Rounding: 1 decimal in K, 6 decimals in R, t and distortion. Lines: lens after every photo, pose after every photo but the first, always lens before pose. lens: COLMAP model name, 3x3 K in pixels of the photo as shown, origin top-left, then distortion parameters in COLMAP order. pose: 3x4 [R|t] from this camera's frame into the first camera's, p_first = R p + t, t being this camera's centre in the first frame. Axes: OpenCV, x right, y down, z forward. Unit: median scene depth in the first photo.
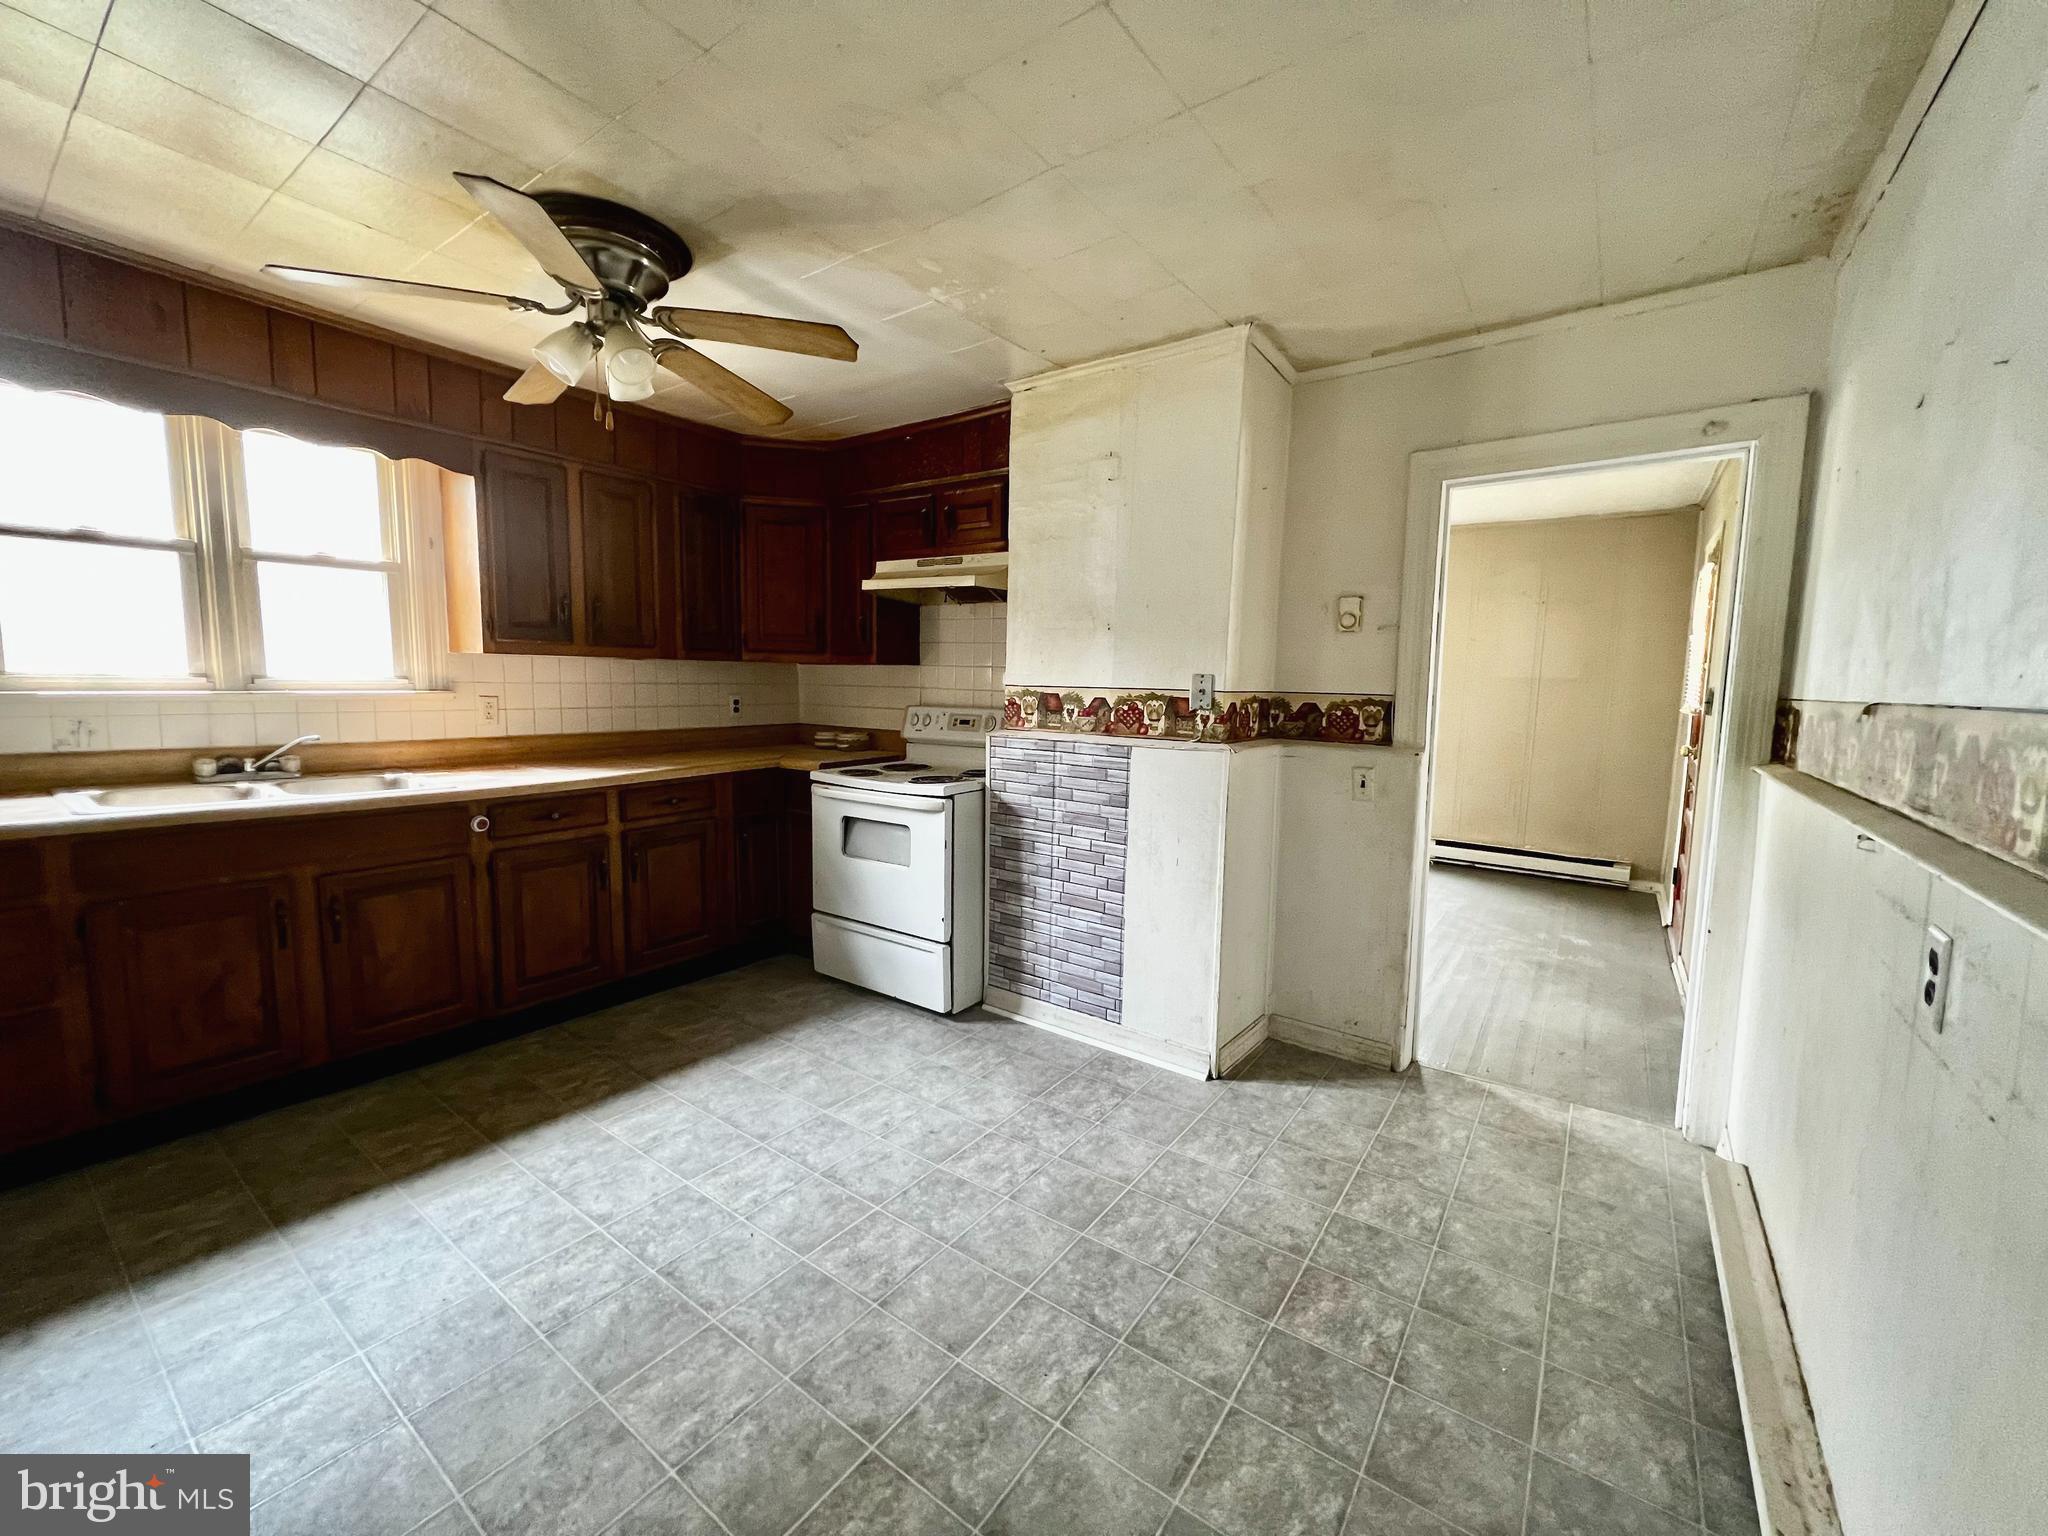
lens RADIAL K [[817.6, 0, 1021.2], [0, 817.6, 768.2], [0, 0, 1]] dist [-0.001704, 0.000576]
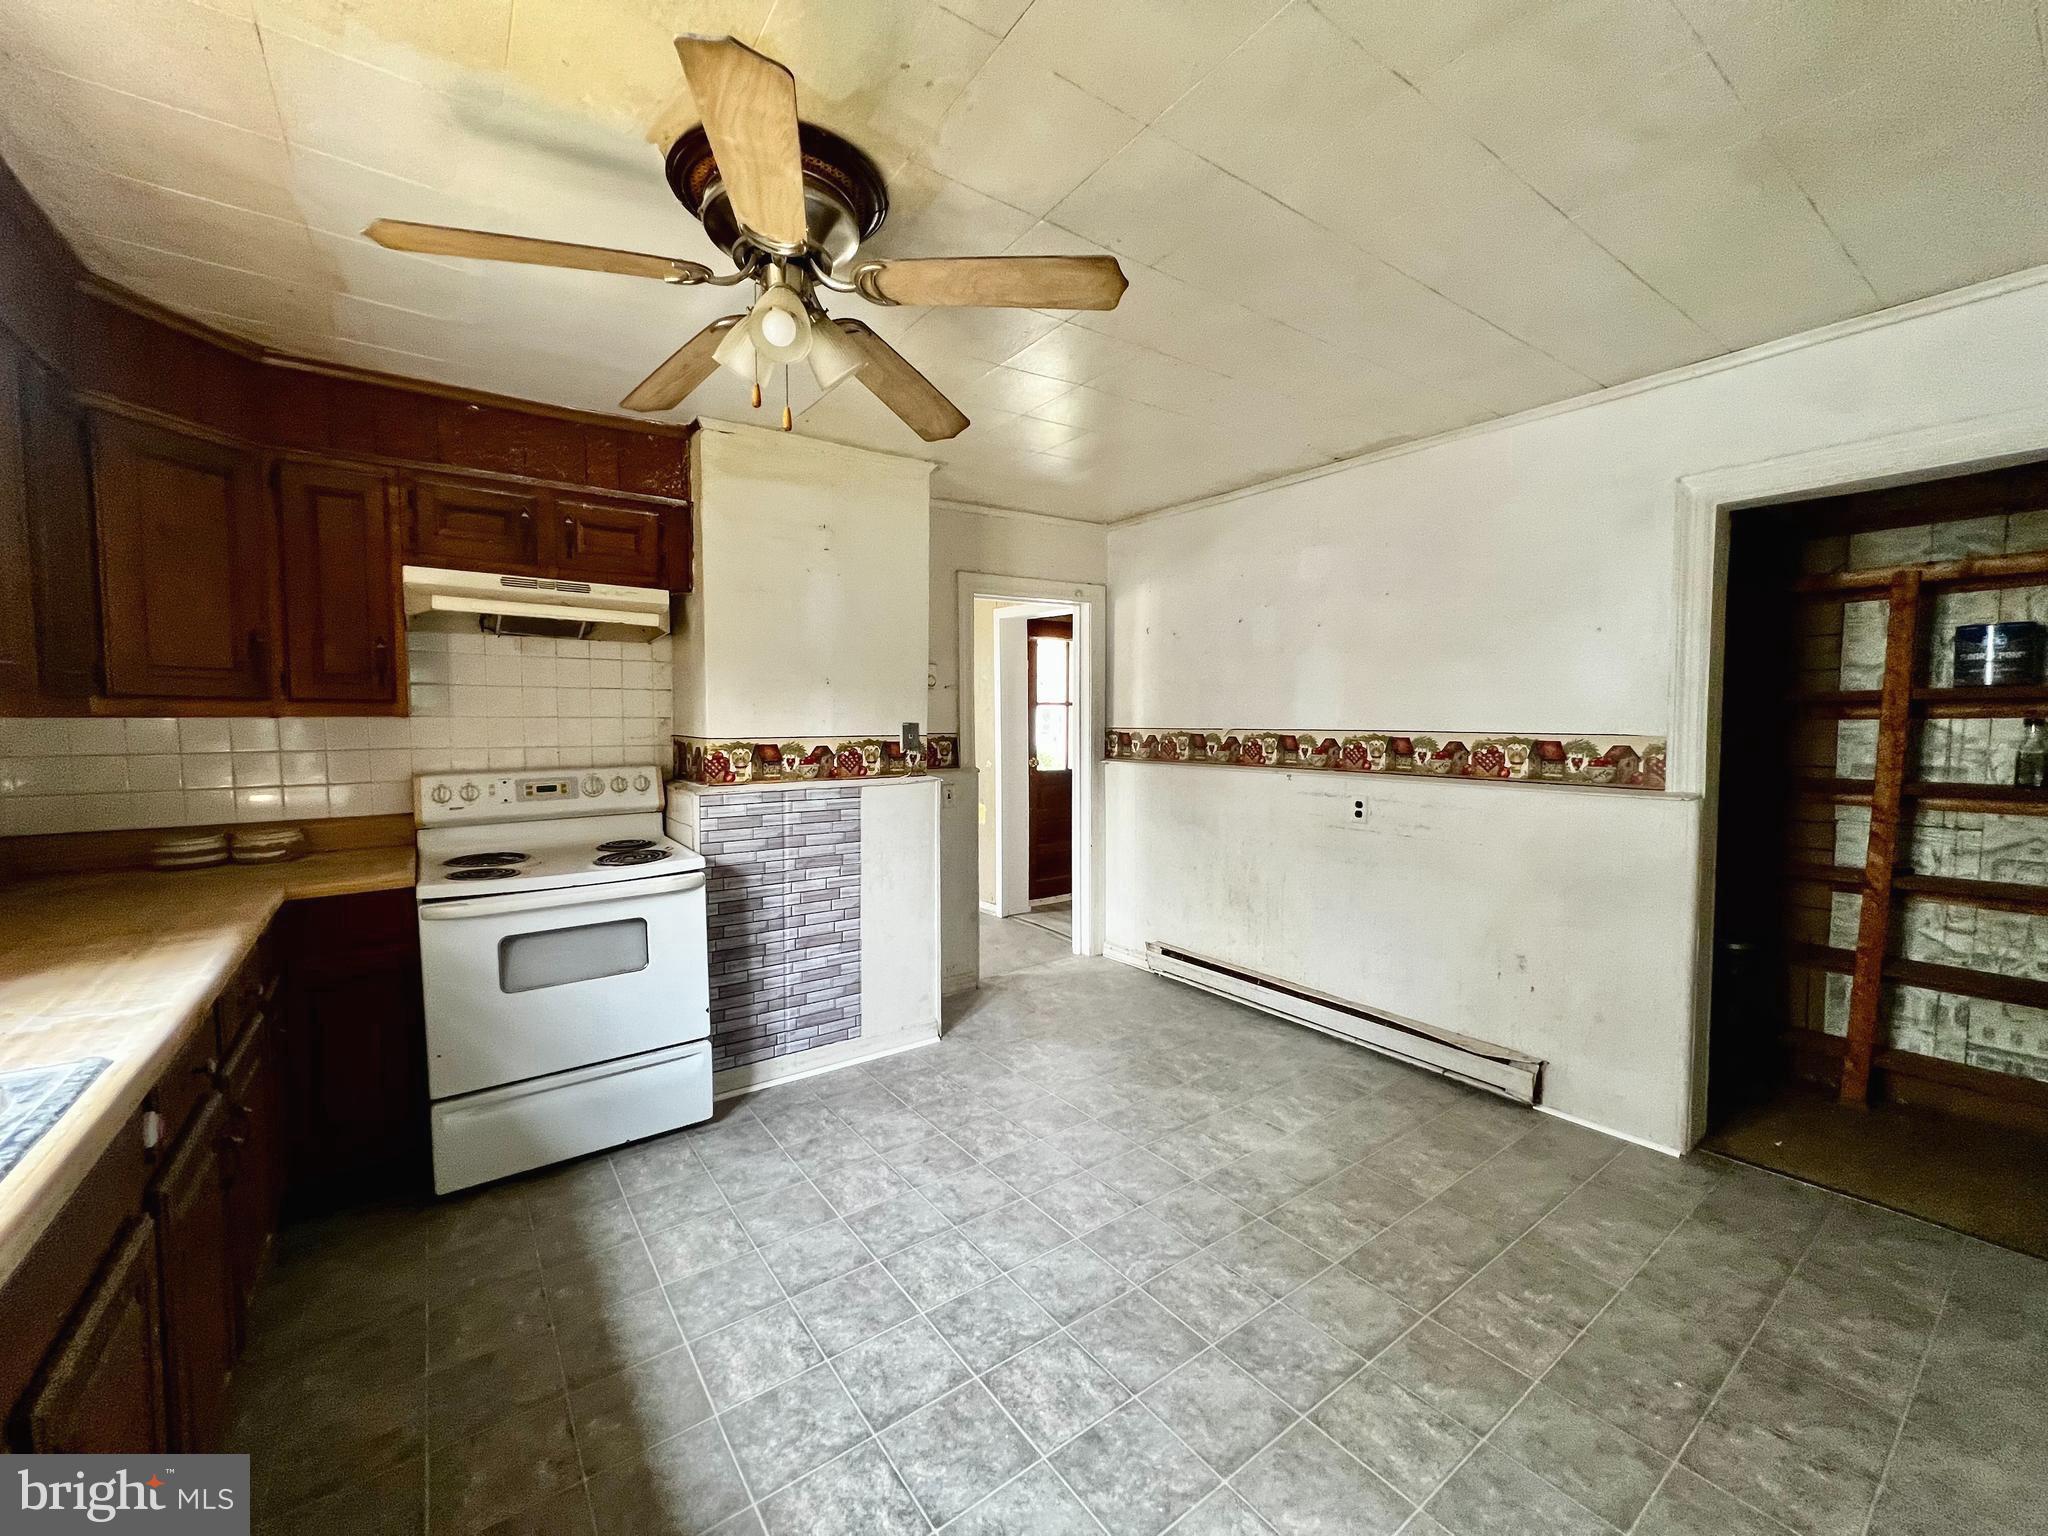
lens RADIAL K [[817.6, 0, 1021.2], [0, 817.6, 768.2], [0, 0, 1]] dist [-0.001704, 0.000576]
pose [[0.310308, -0.079384, 0.947316, -0.853257], [0.112863, 0.992536, 0.046203, -0.077793], [-0.943913, 0.092580, 0.316951, 0.413819]]
